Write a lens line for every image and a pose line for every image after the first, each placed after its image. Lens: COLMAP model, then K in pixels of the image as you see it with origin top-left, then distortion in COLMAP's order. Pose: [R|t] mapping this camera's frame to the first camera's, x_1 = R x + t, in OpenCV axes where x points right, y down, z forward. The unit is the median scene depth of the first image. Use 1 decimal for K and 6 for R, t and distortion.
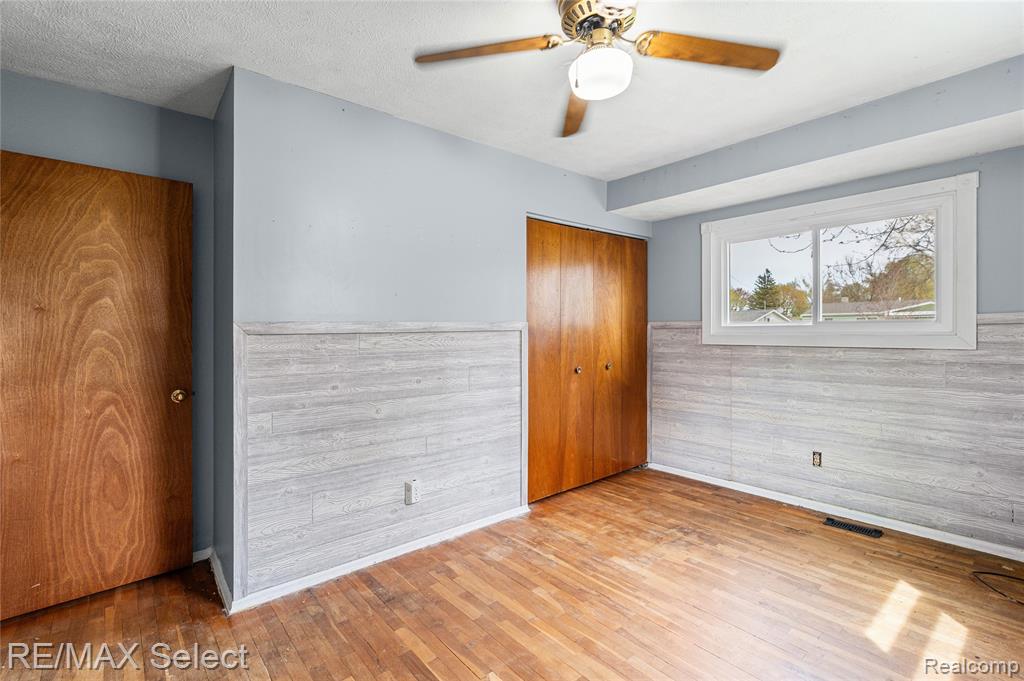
lens RADIAL K [[470.2, 0, 517.7], [0, 470.2, 336.0], [0, 0, 1]] dist [-0.009015, 0.001656]
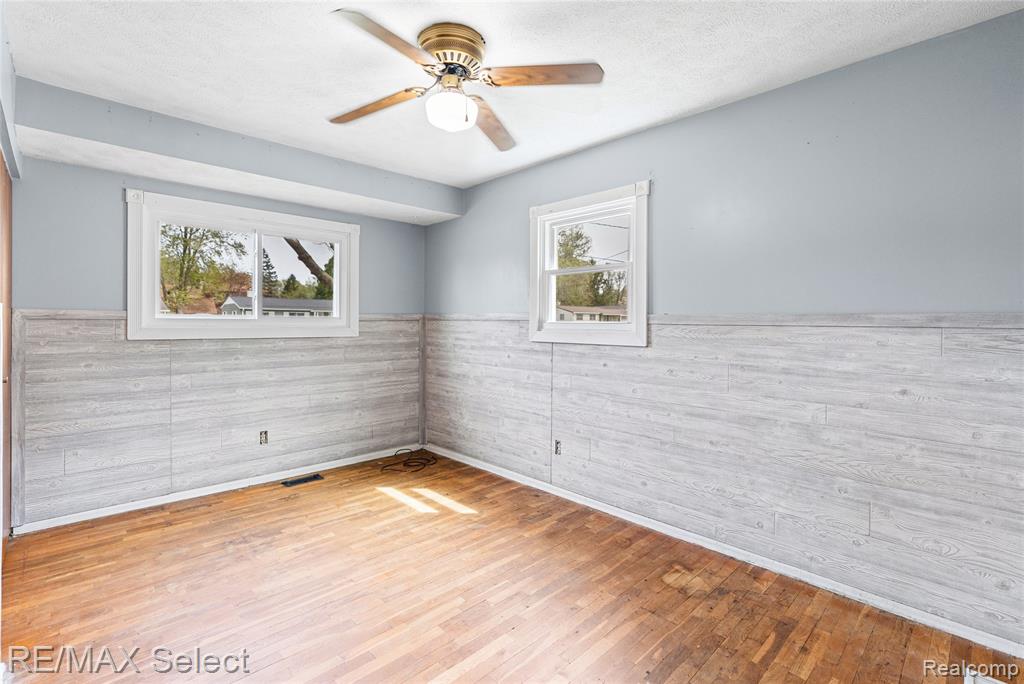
lens RADIAL K [[470.2, 0, 519.0], [0, 470.2, 333.8], [0, 0, 1]] dist [-0.009015, 0.001656]
pose [[-0.076207, -0.014583, 0.996985, -0.543153], [0.006599, 0.999864, 0.015130, -0.000734], [-0.997070, 0.007732, -0.076100, 0.476905]]
